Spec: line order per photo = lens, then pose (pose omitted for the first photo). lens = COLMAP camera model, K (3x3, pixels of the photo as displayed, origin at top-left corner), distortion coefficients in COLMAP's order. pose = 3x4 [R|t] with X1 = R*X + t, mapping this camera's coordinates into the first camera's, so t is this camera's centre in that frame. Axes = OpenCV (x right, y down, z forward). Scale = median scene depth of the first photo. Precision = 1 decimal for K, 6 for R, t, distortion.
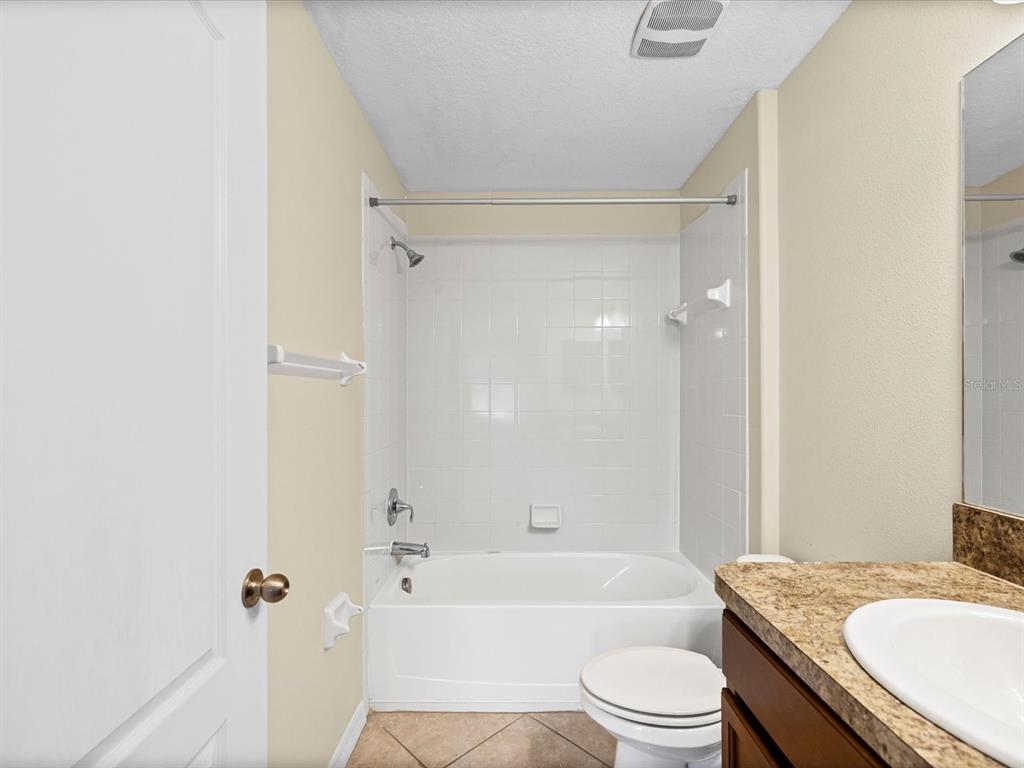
lens RADIAL K [[498.2, 0, 515.3], [0, 498.2, 392.4], [0, 0, 1]] dist [0.001685, 0.000331]
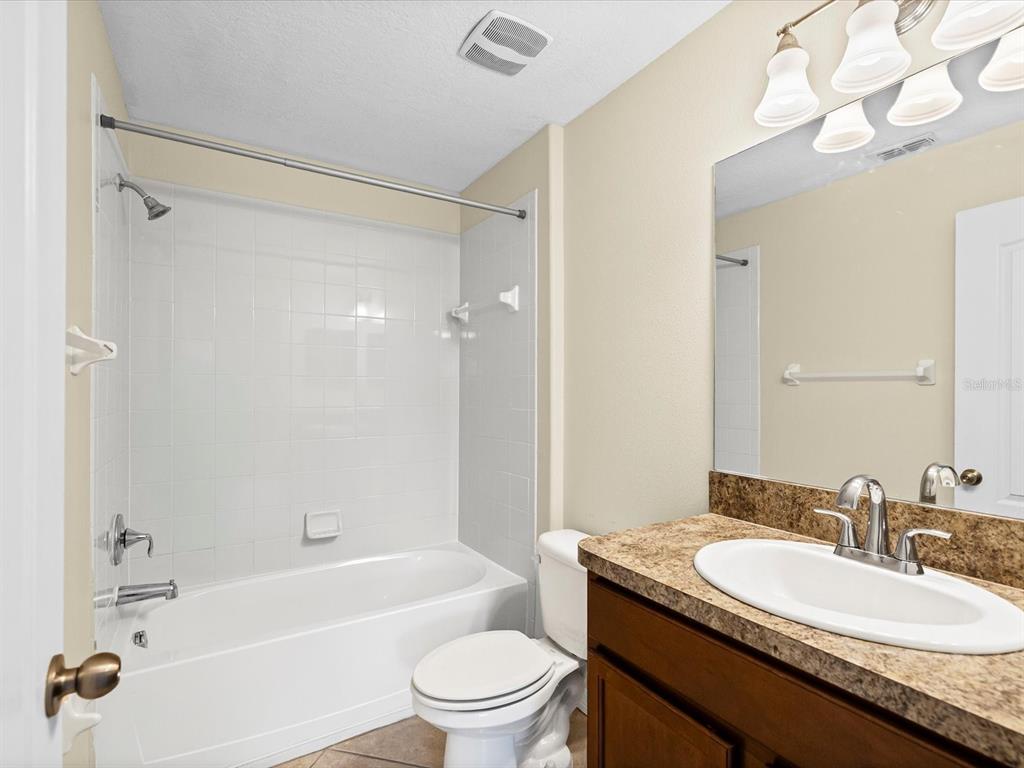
lens RADIAL K [[504.9, 0, 527.0], [0, 504.9, 386.7], [0, 0, 1]] dist [0.000501, -0.000220]
pose [[0.844173, 0.009806, 0.535982, -0.180097], [-0.009621, 0.999949, -0.003142, -0.000344], [-0.535985, -0.002505, 0.844224, 0.056869]]
